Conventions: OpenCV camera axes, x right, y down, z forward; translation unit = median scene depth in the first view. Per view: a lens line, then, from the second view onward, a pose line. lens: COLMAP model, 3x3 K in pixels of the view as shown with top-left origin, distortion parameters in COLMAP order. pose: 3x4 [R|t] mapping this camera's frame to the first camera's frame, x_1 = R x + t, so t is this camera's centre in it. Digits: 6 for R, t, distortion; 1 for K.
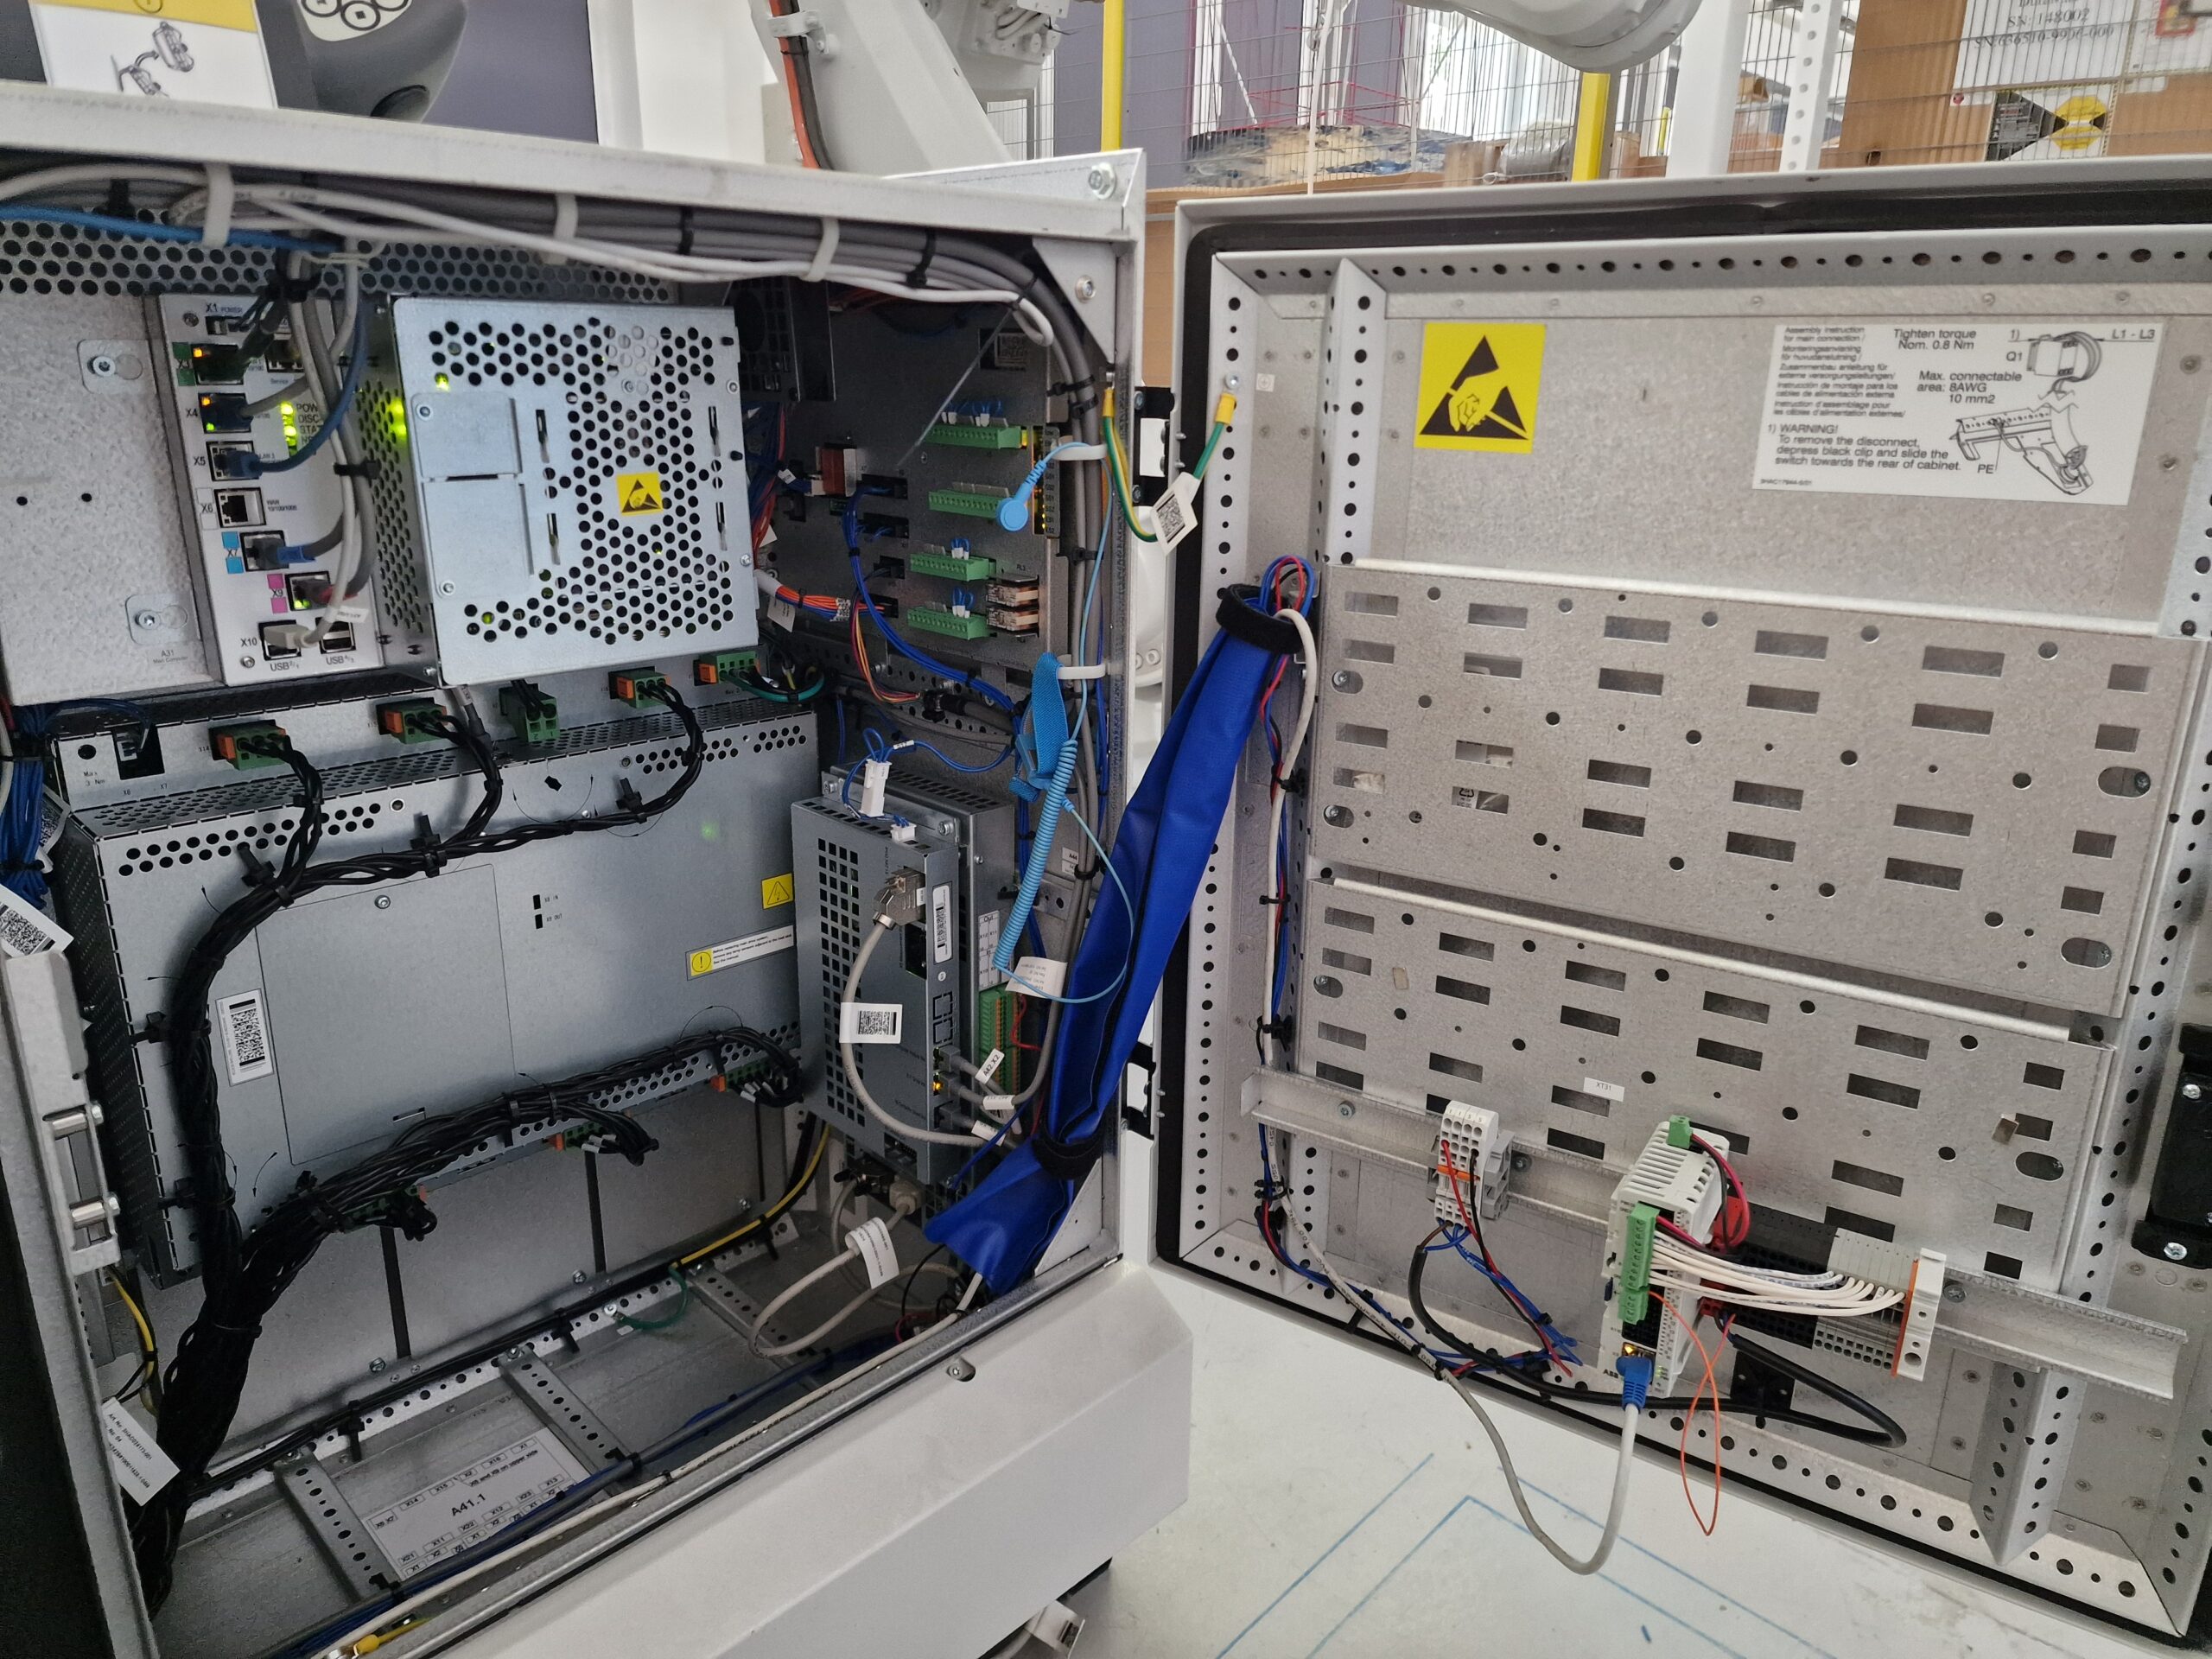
lens RADIAL K [[1491.0, 0, 1112.6], [0, 1491.0, 833.4], [0, 0, 1]] dist [0.063279, -0.063932]
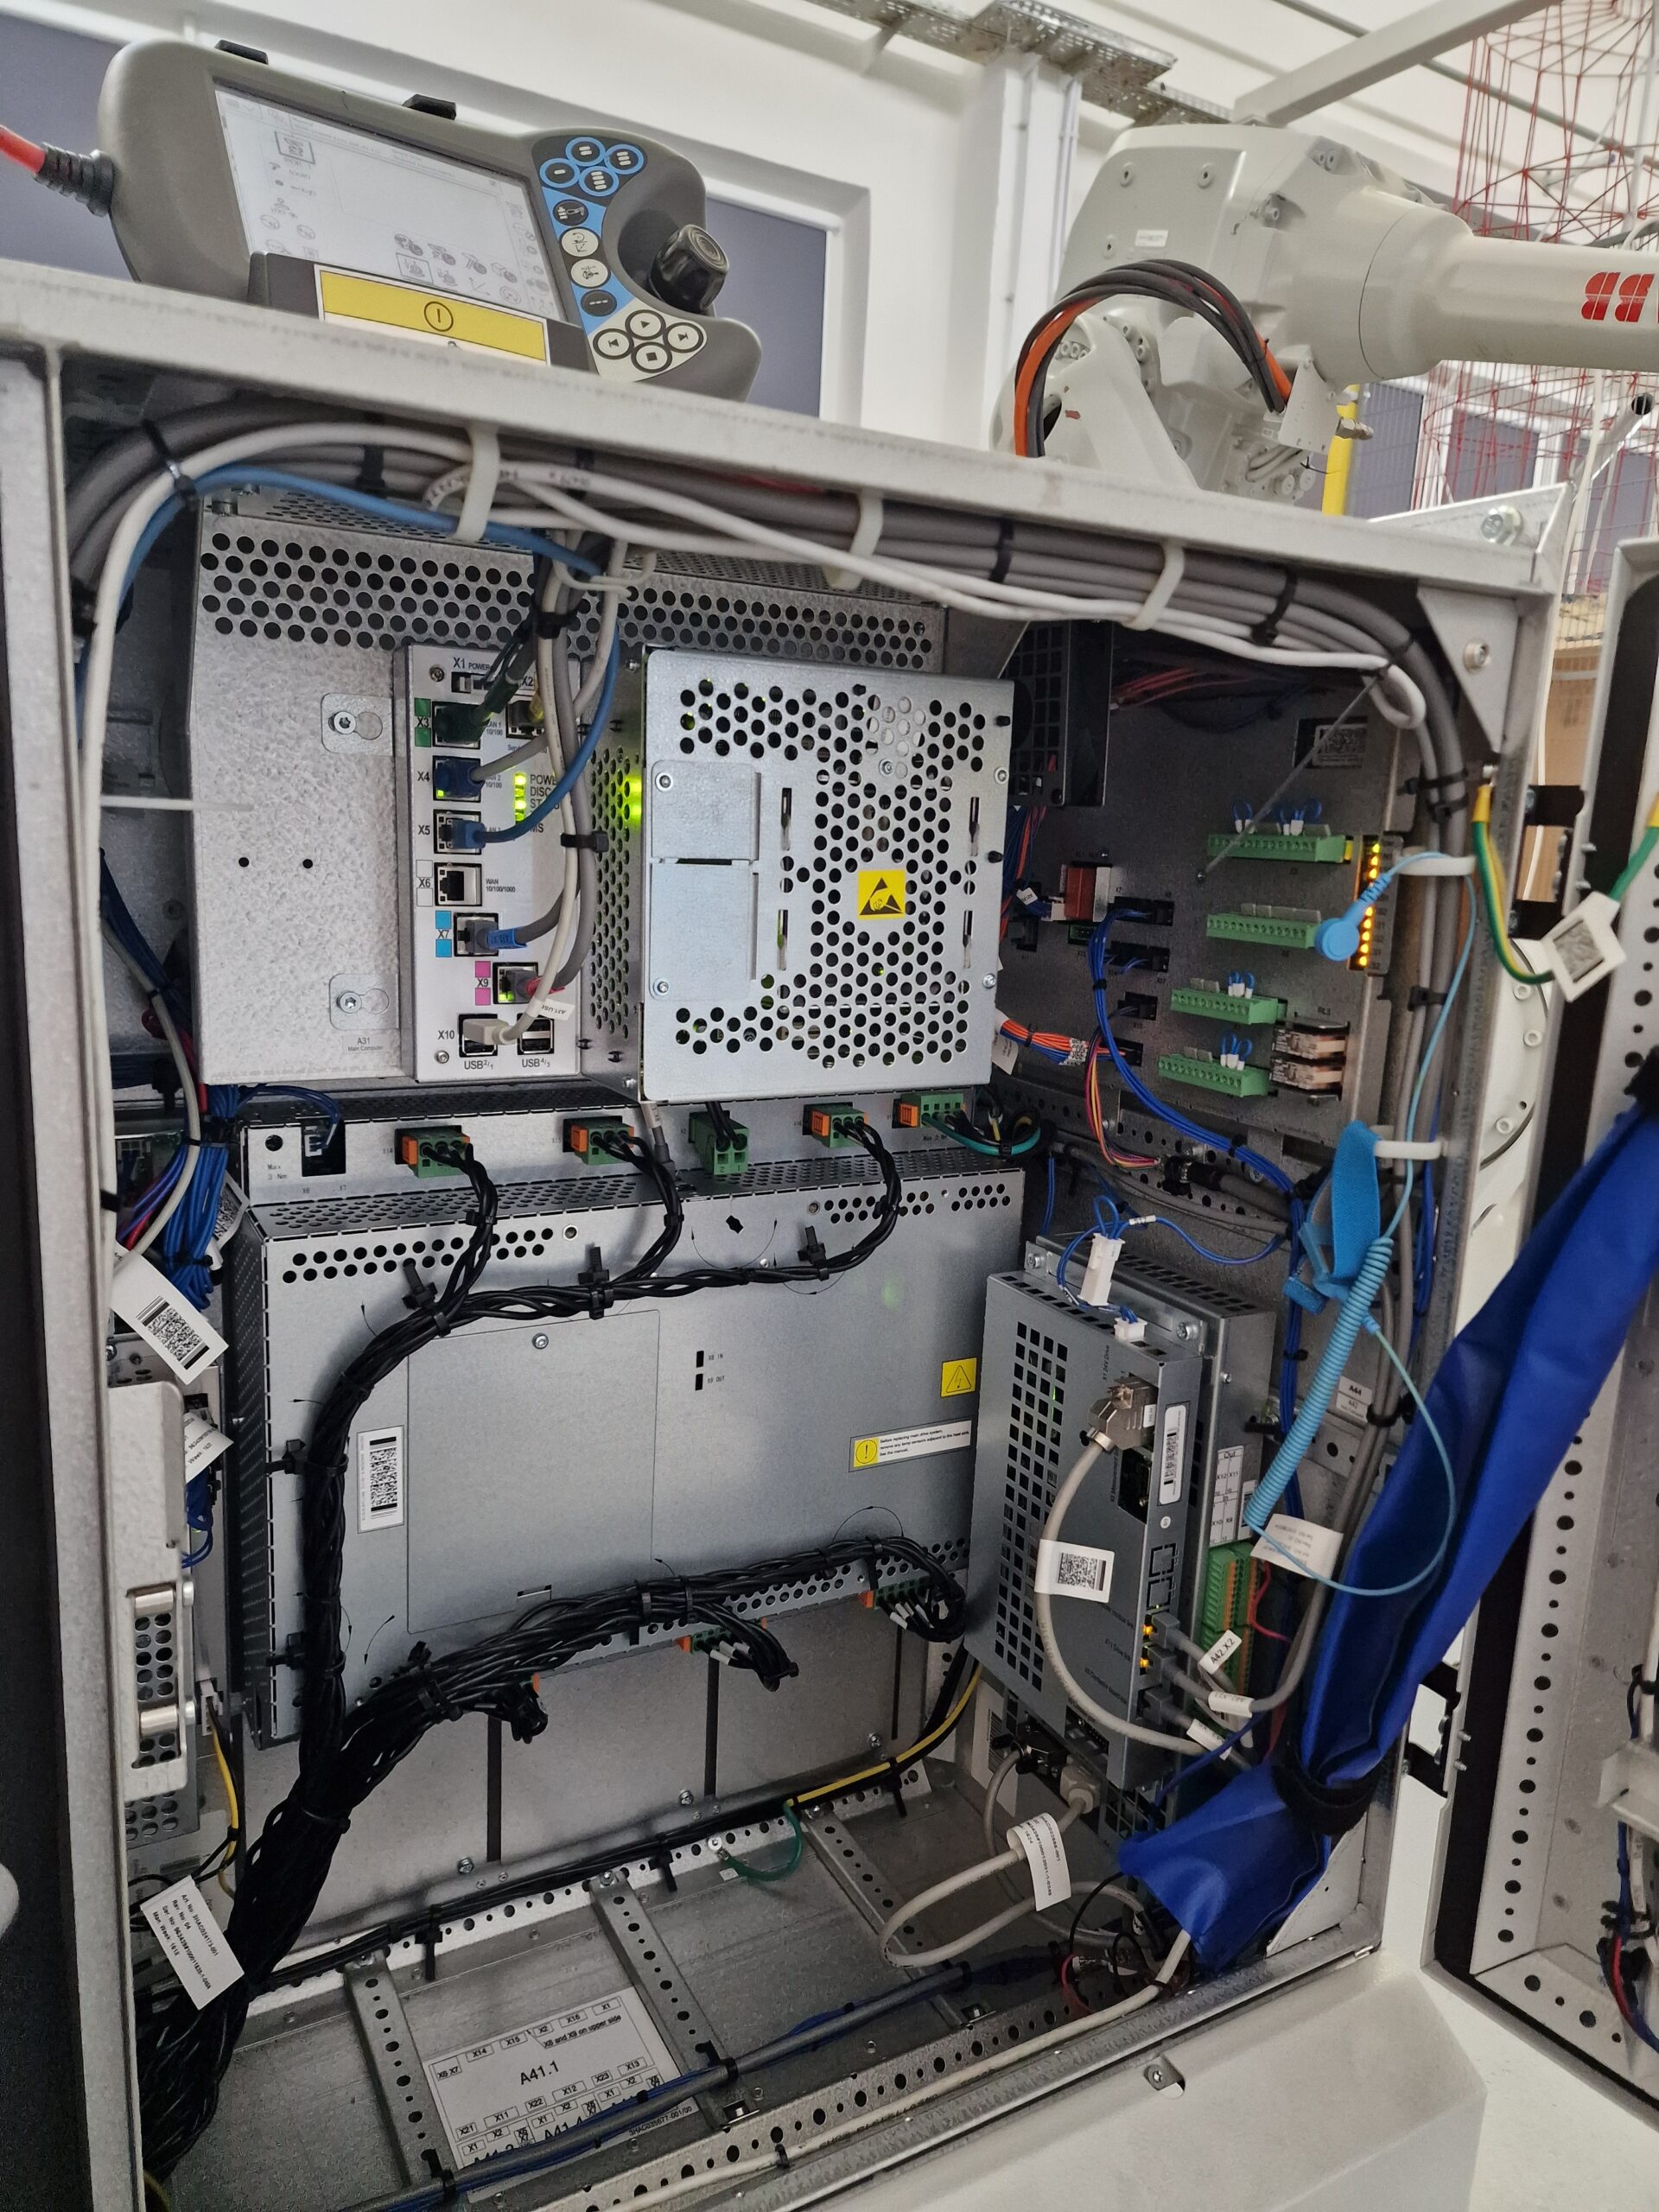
lens RADIAL K [[1475.8, 0, 787.0], [0, 1475.8, 1135.8], [0, 0, 1]] dist [0.067619, -0.102690]
pose [[0.952693, 0.087129, -0.291177, -0.103727], [-0.117422, 0.989157, -0.088203, -0.013075], [0.280335, 0.118221, 0.952594, 0.198730]]
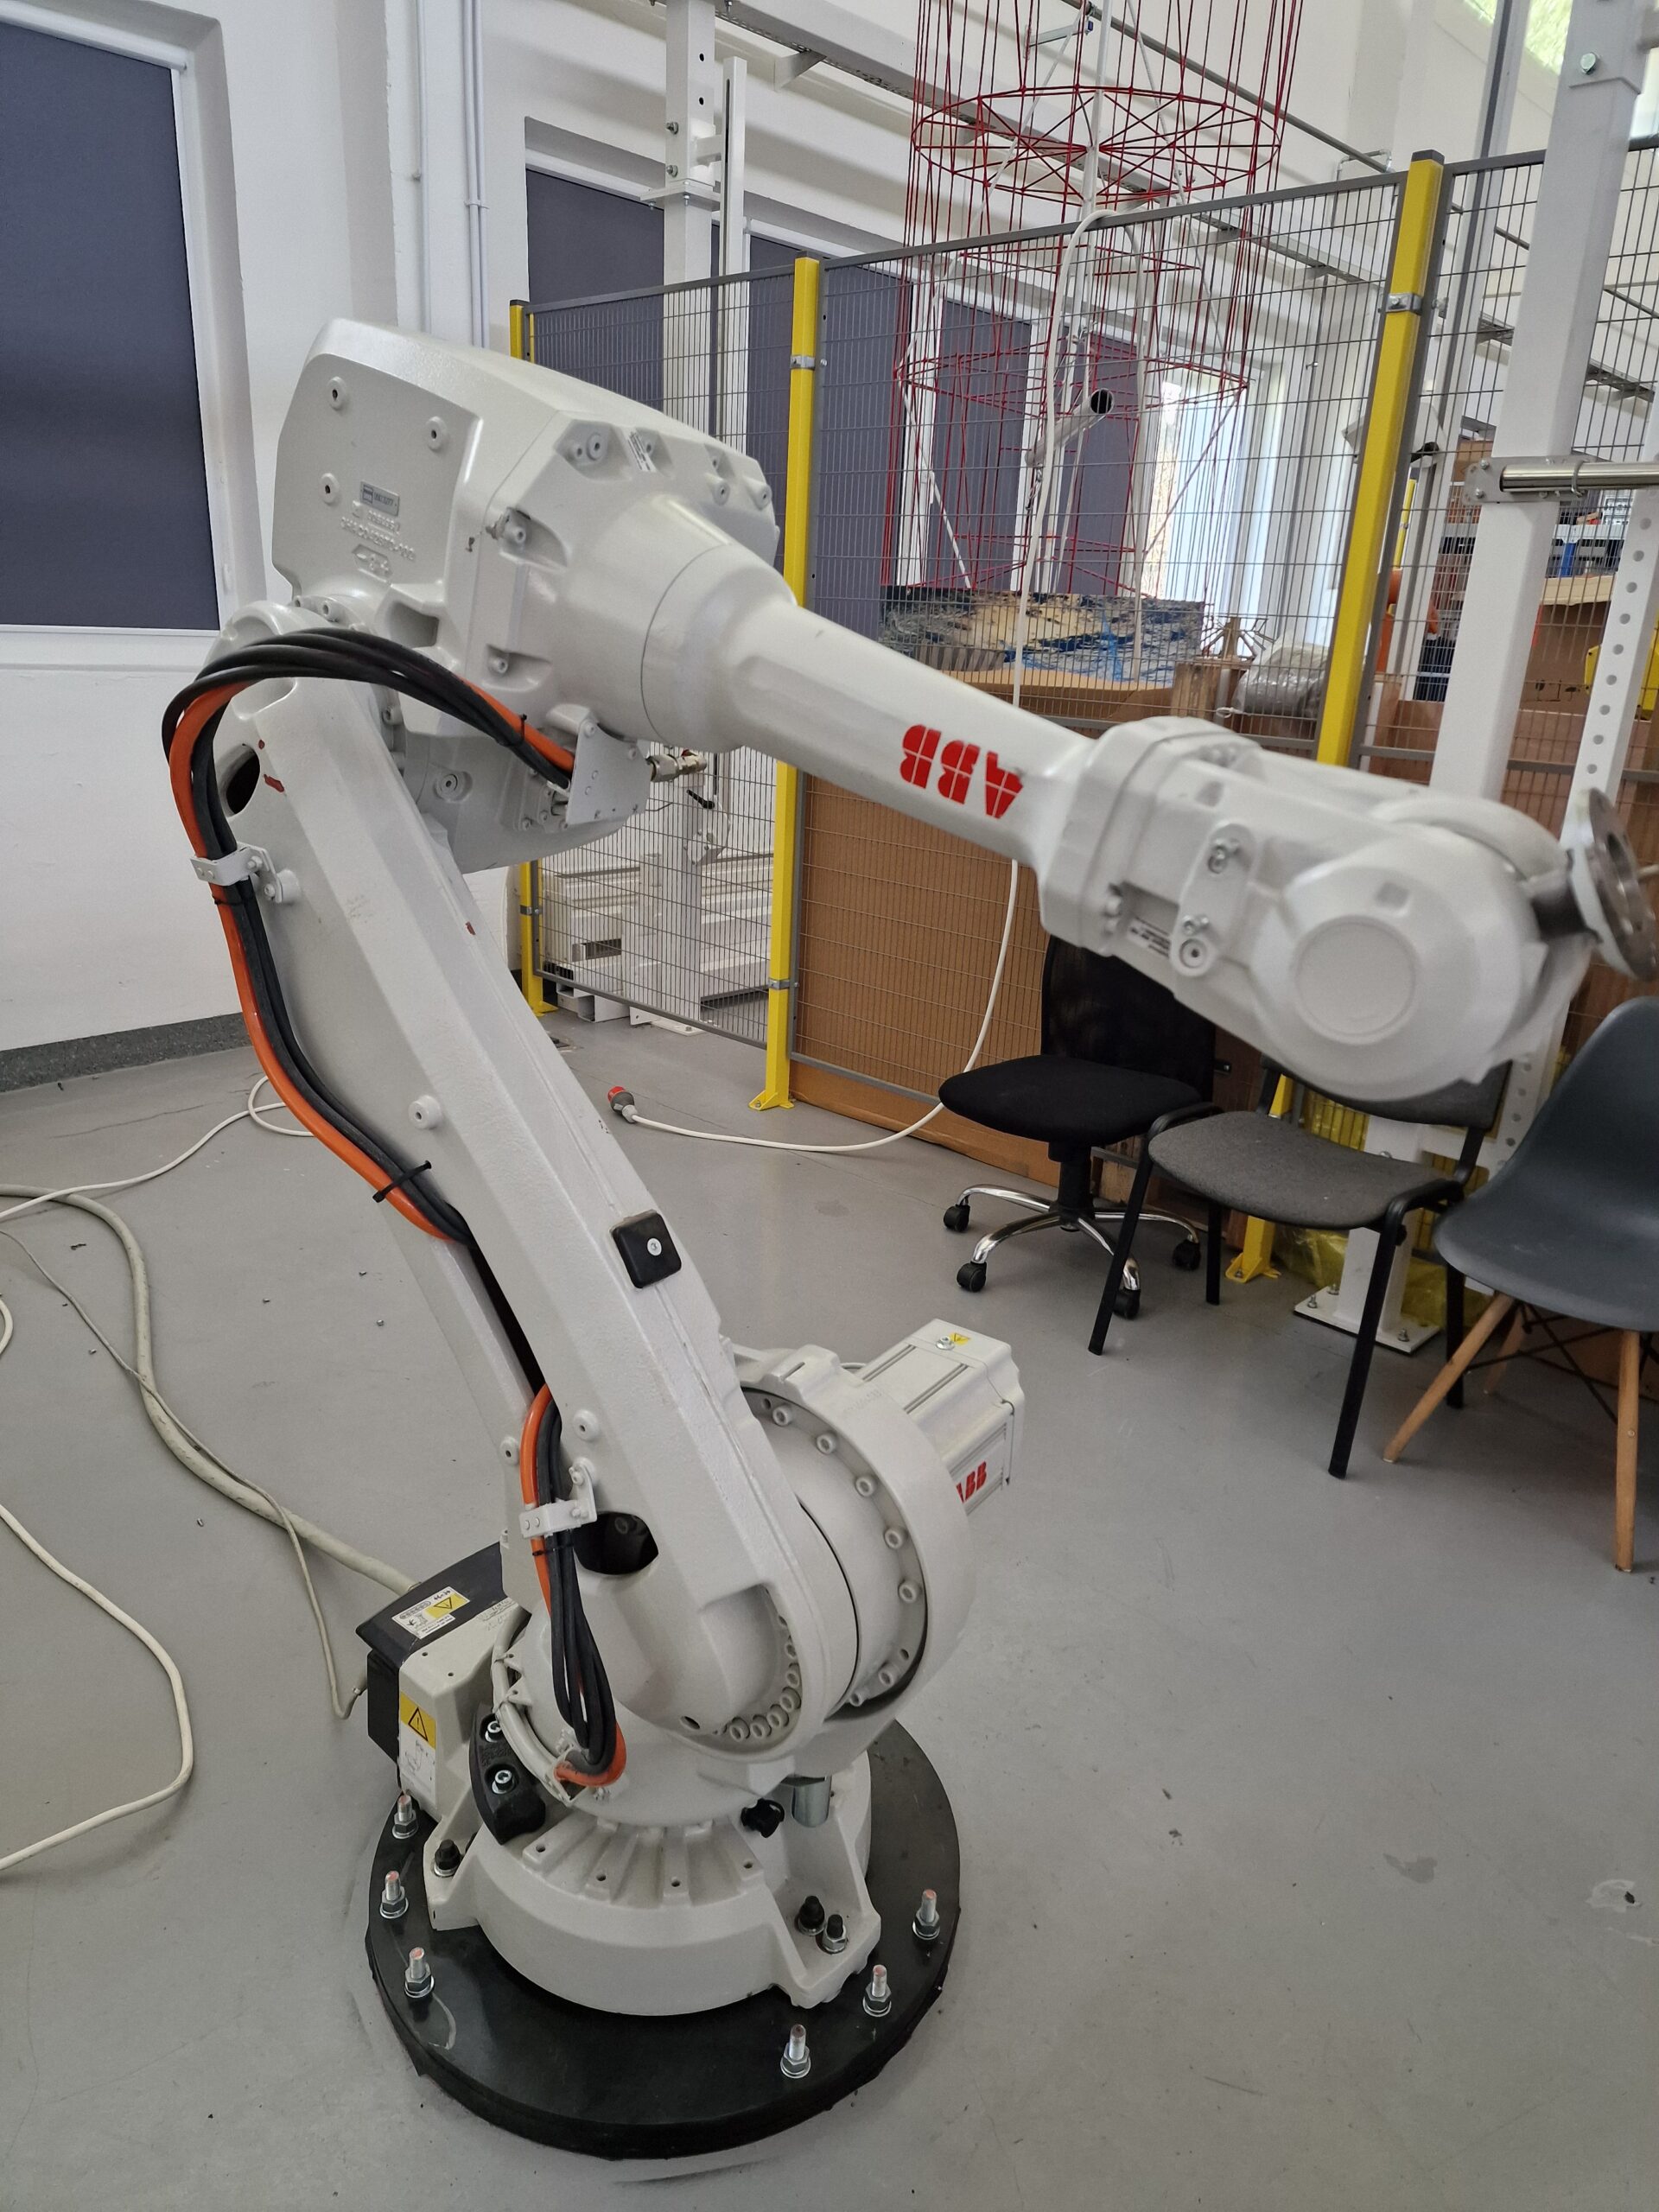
lens RADIAL K [[1473.1, 0, 844.7], [0, 1473.1, 1121.5], [0, 0, 1]] dist [0.074393, -0.077678]
pose [[0.999647, 0.024252, 0.010879, 0.135818], [-0.024504, 0.999419, 0.023679, -0.939580], [-0.010298, -0.023937, 0.999660, 0.671740]]
